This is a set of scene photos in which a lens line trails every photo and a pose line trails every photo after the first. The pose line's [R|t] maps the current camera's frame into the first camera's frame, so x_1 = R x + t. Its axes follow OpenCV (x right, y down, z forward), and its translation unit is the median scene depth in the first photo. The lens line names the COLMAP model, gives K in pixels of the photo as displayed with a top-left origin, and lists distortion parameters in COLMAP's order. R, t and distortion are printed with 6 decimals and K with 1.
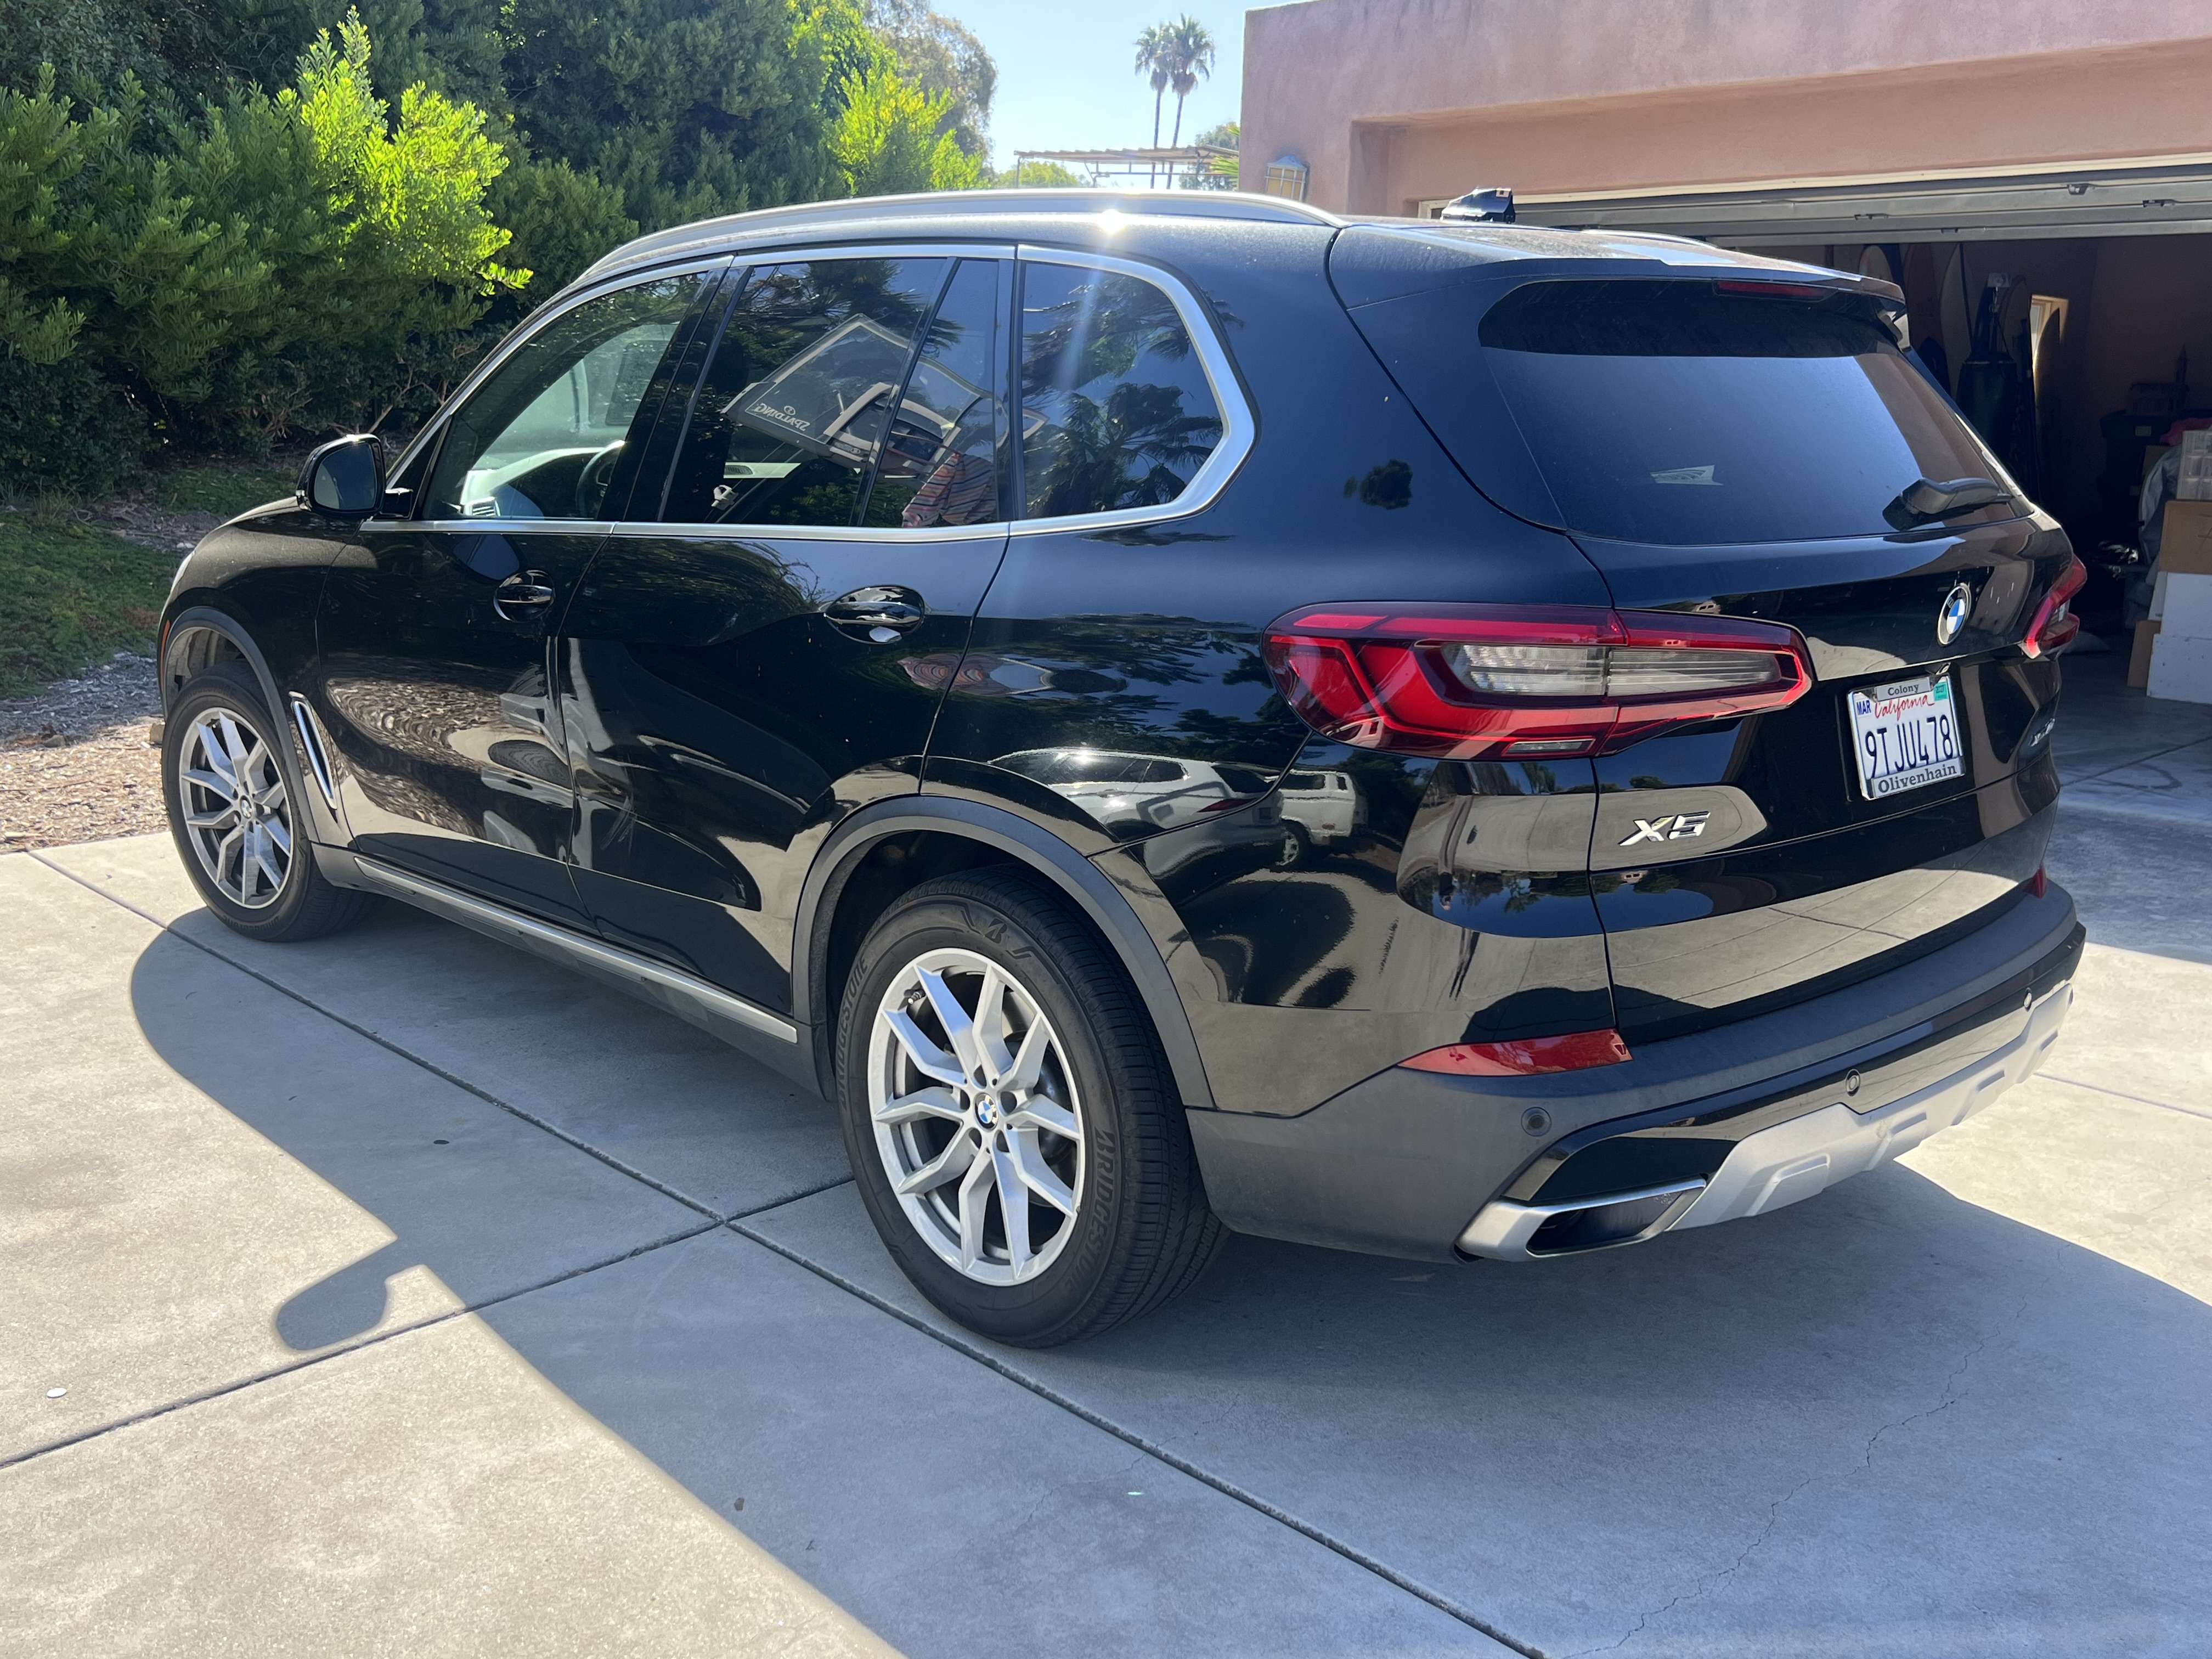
lens RADIAL K [[2024.7, 0, 1106.0], [0, 2024.7, 829.5], [0, 0, 1]] dist [0.034320, -0.011583]
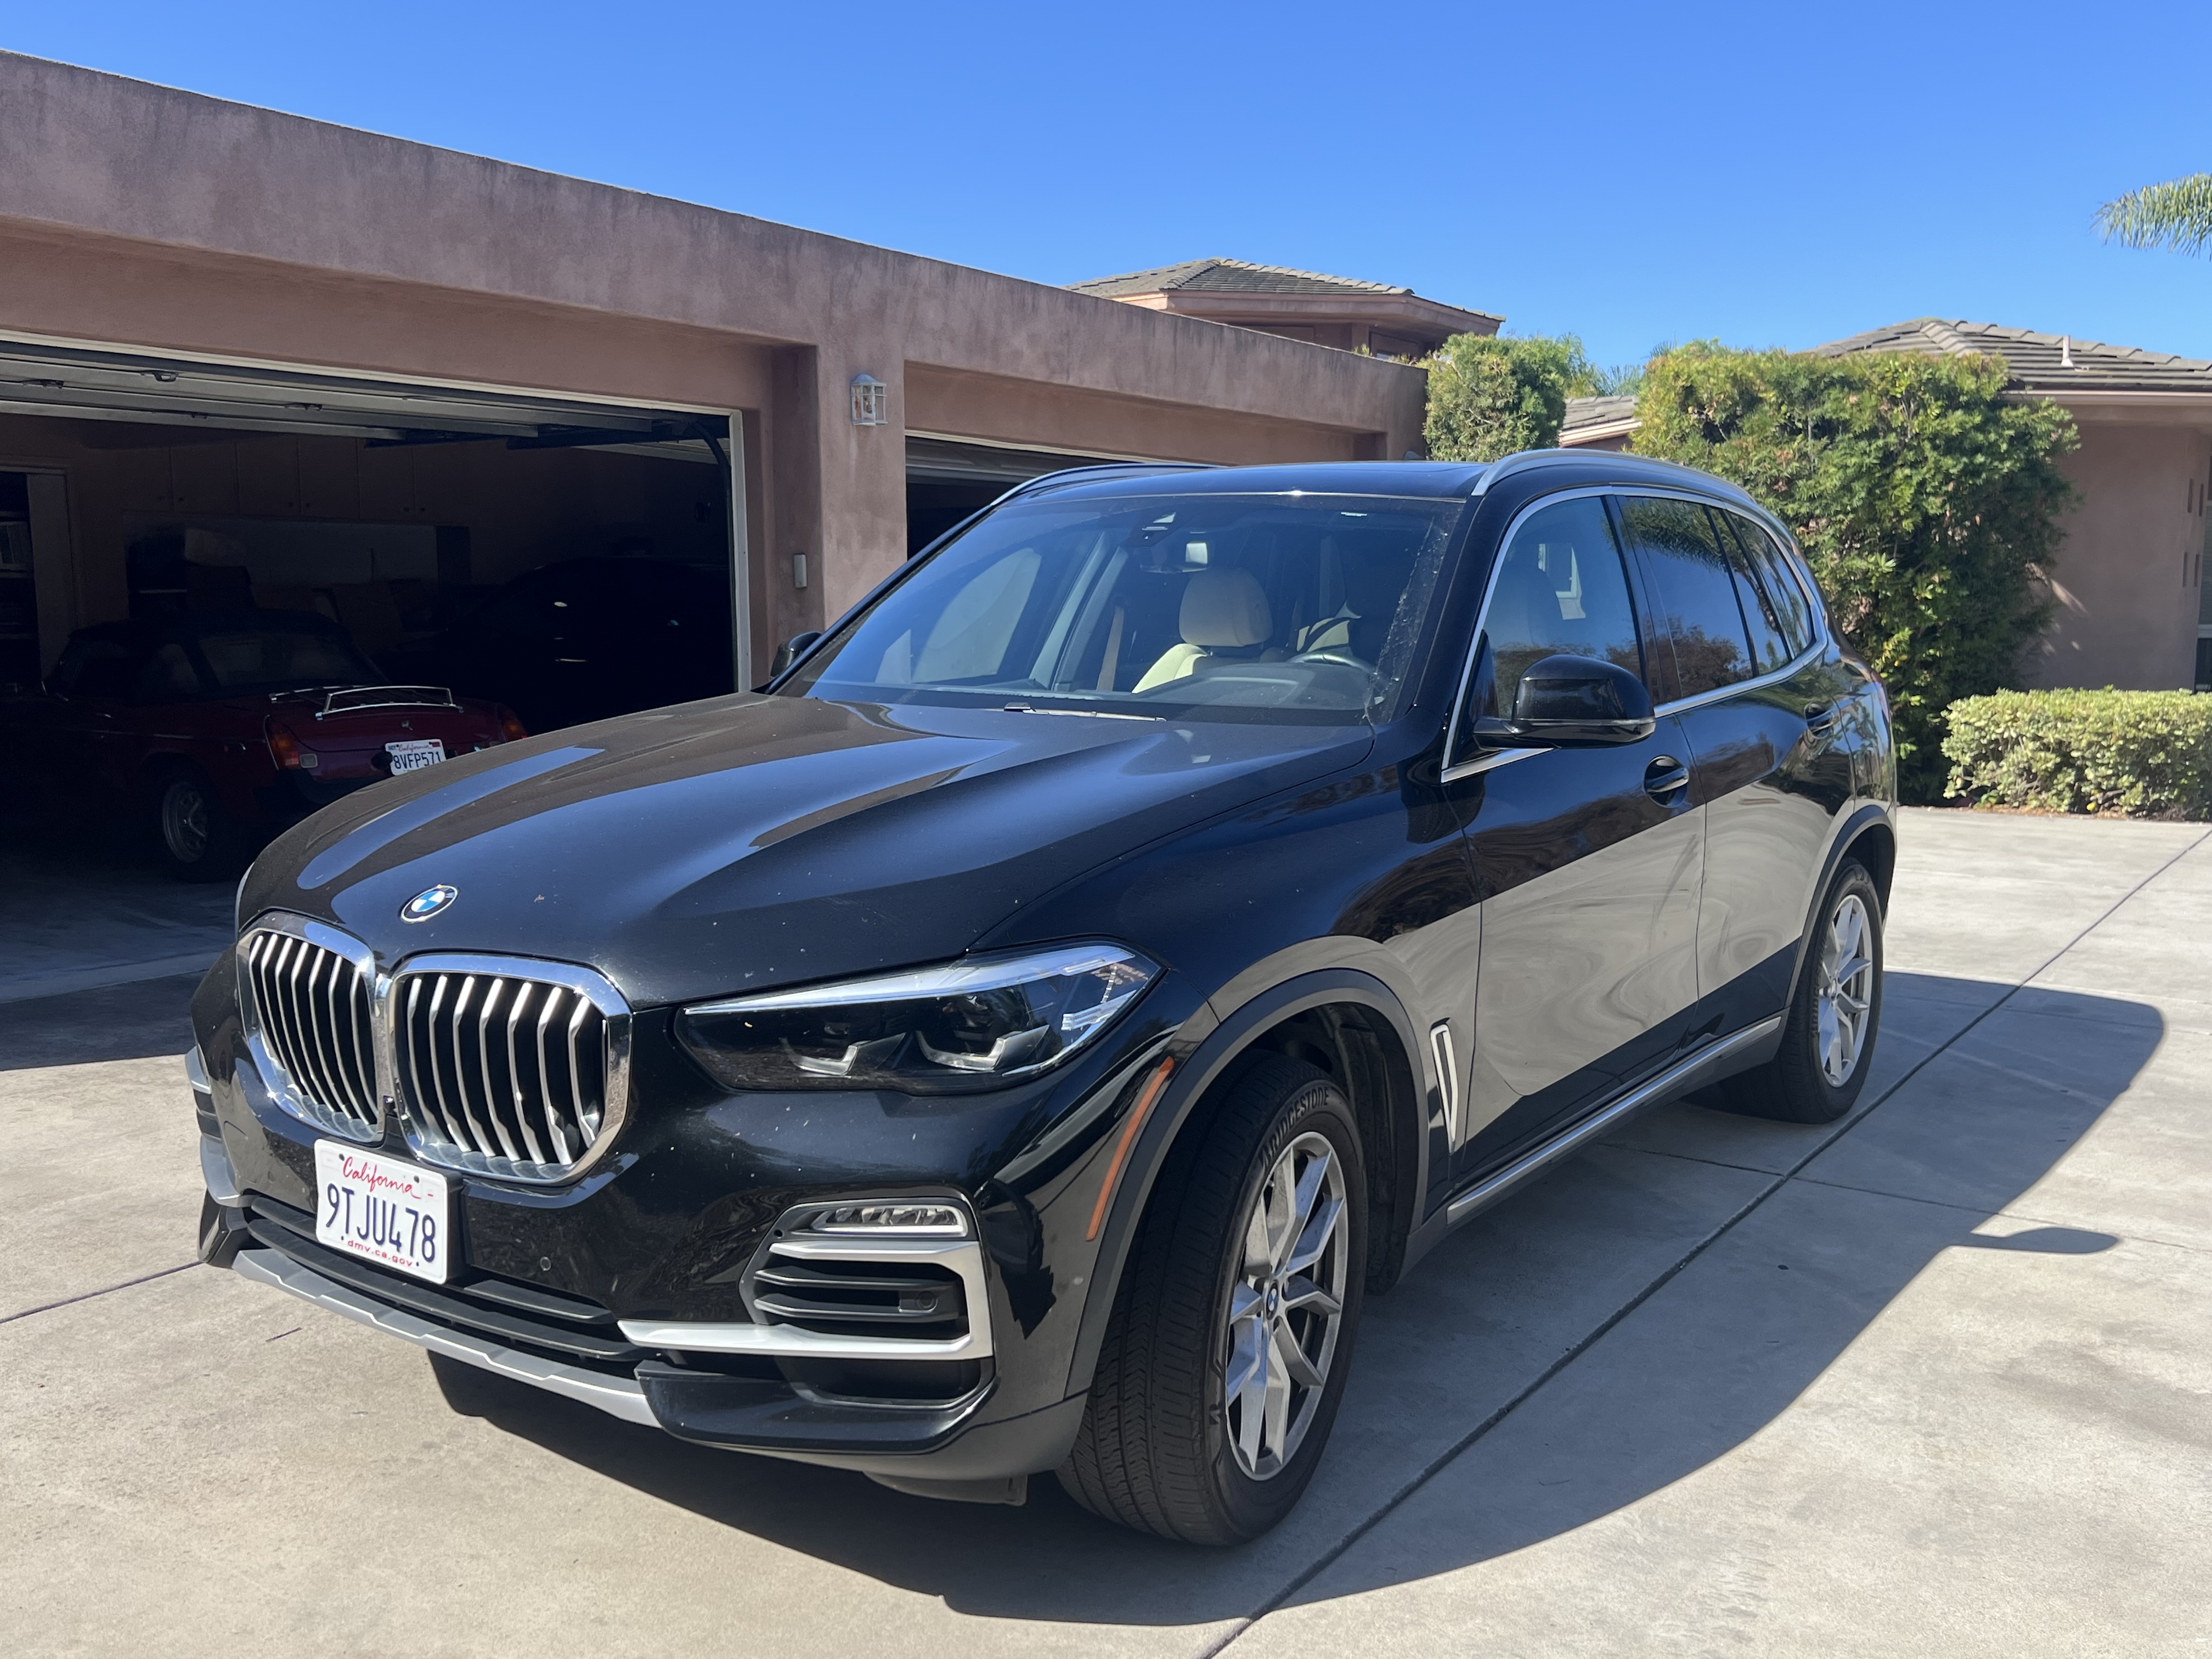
lens RADIAL K [[2024.7, 0, 1106.0], [0, 2024.7, 829.5], [0, 0, 1]] dist [0.034320, -0.011583]
pose [[-0.204994, -0.140245, 0.968663, -1.216423], [0.197112, 0.963488, 0.181210, -0.332472], [-0.958710, 0.228083, -0.169865, 1.391699]]
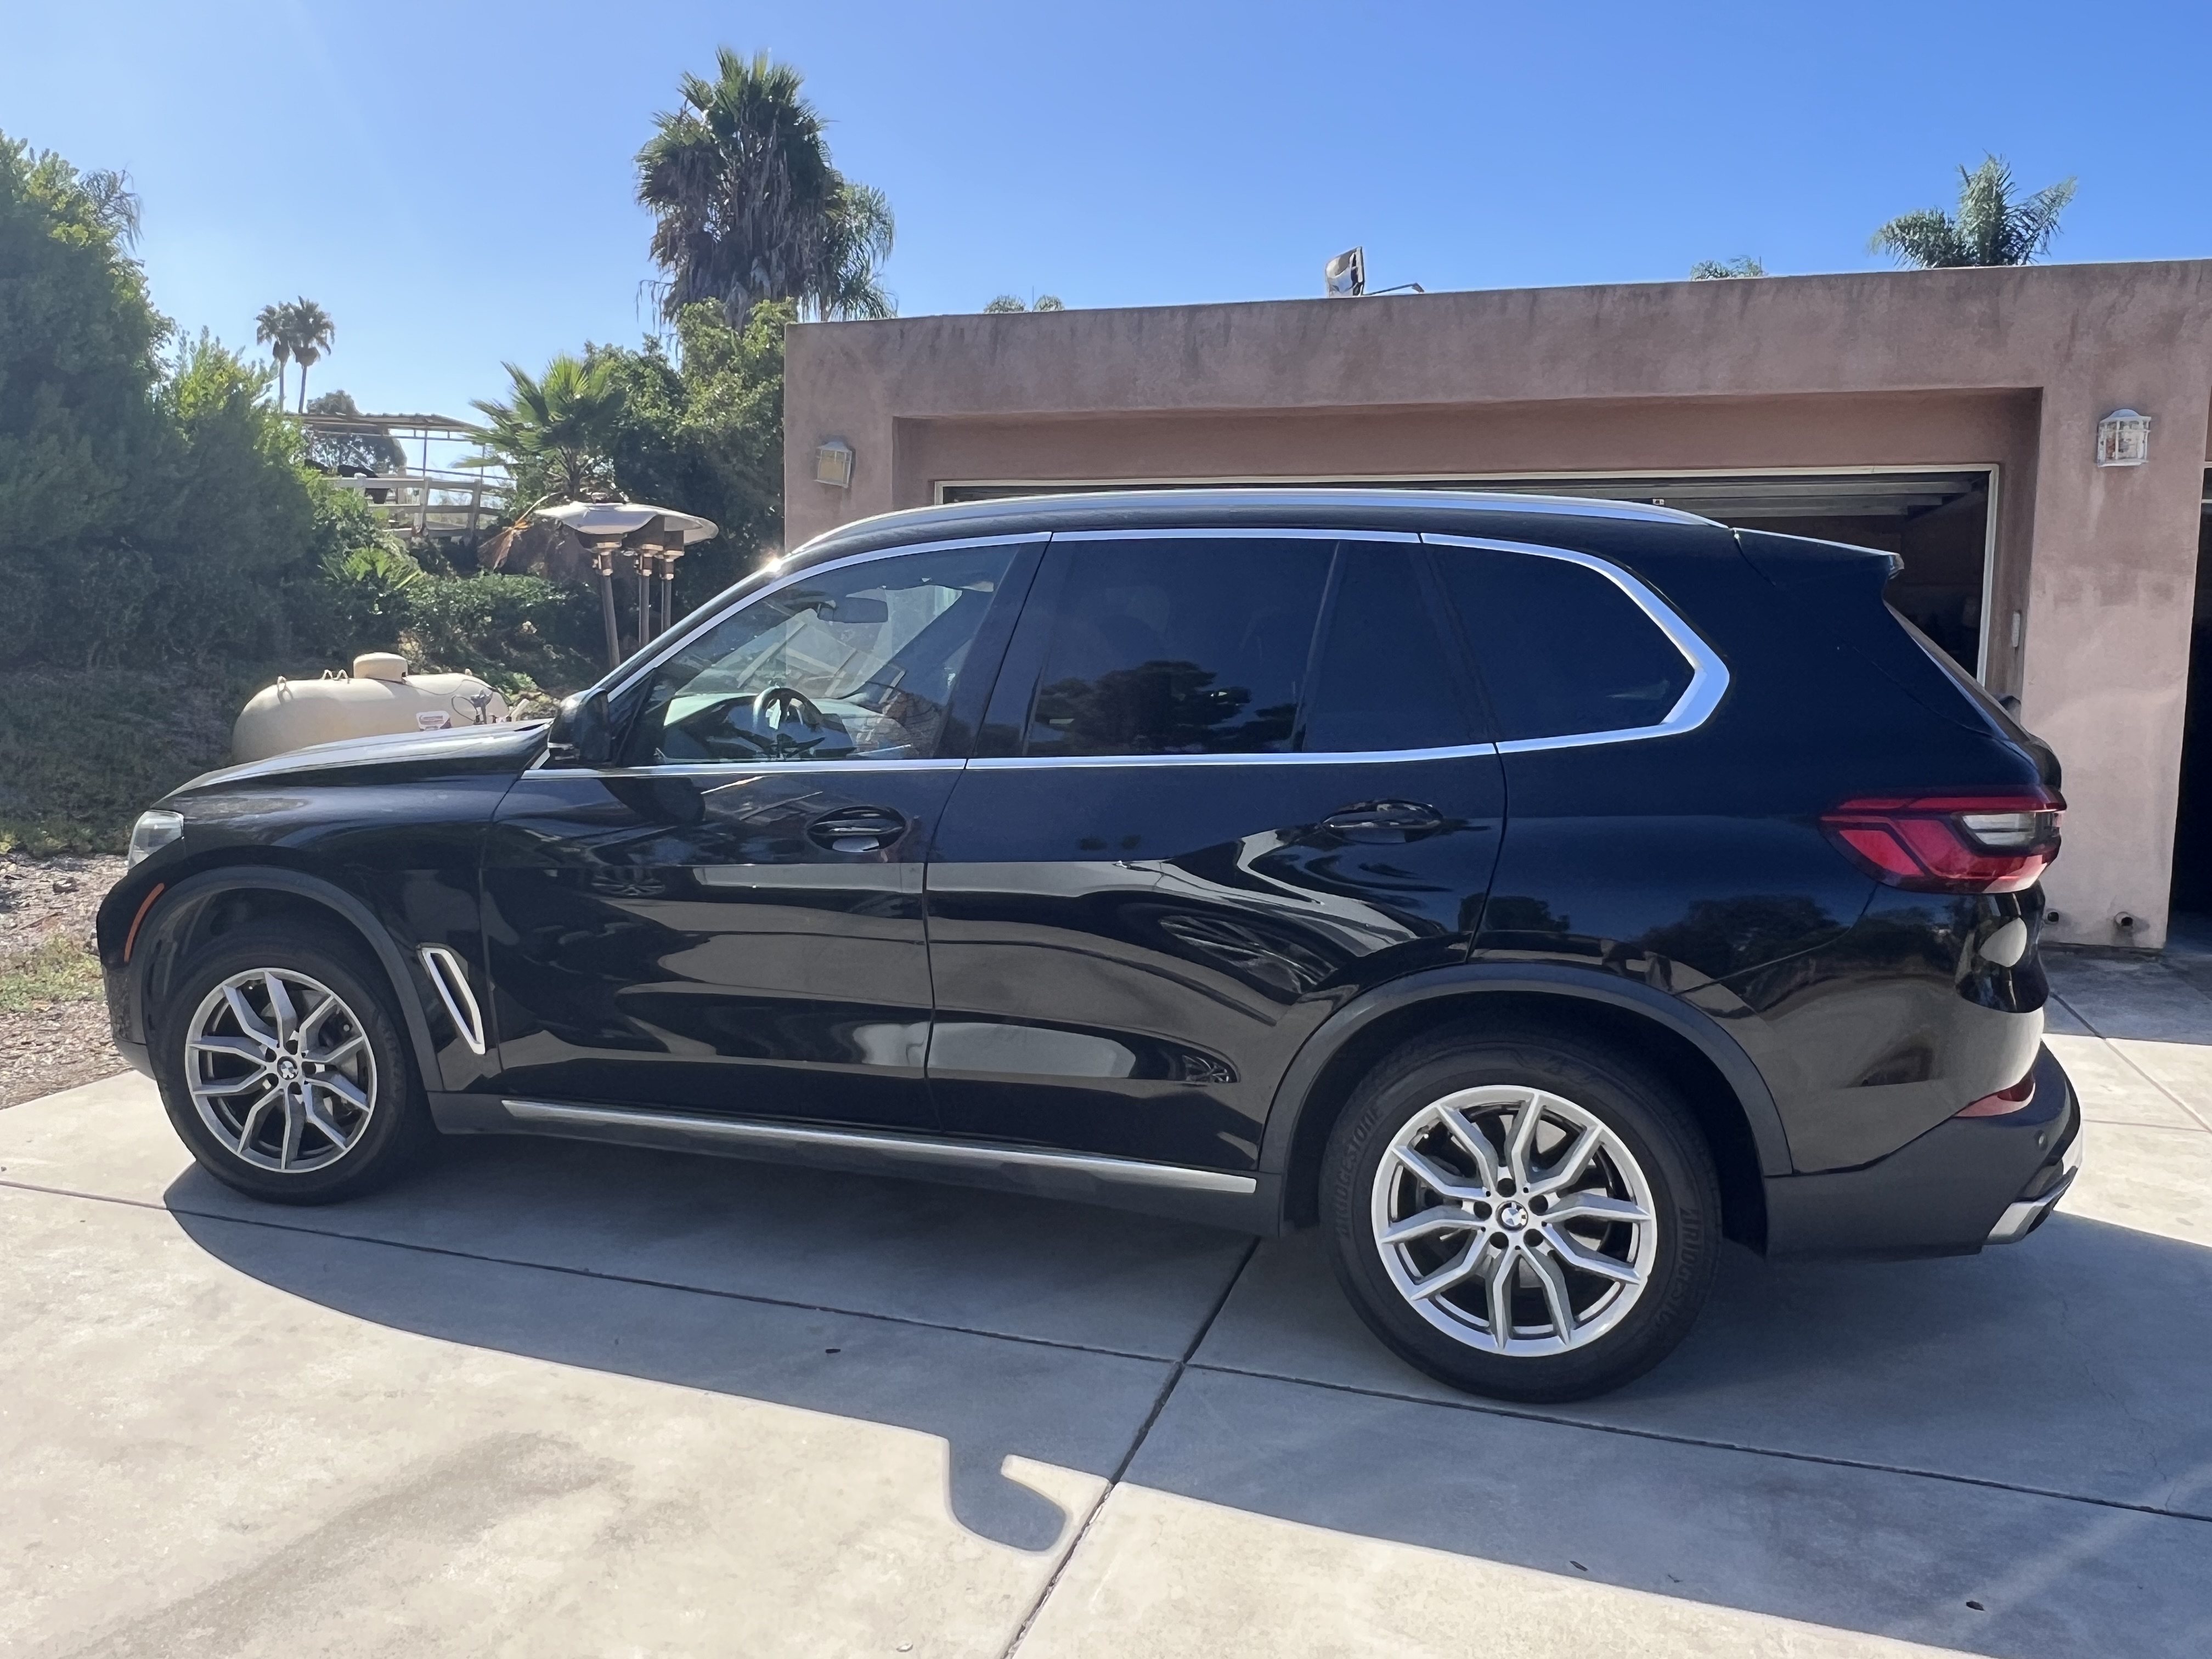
lens RADIAL K [[1677.9, 0, 1096.1], [0, 1677.9, 811.3], [0, 0, 1]] dist [-0.002336, -0.007364]
pose [[0.887951, -0.058683, 0.456180, -0.545357], [0.103310, 0.991931, -0.073490, -0.042375], [-0.448186, 0.112383, 0.886848, 0.128199]]
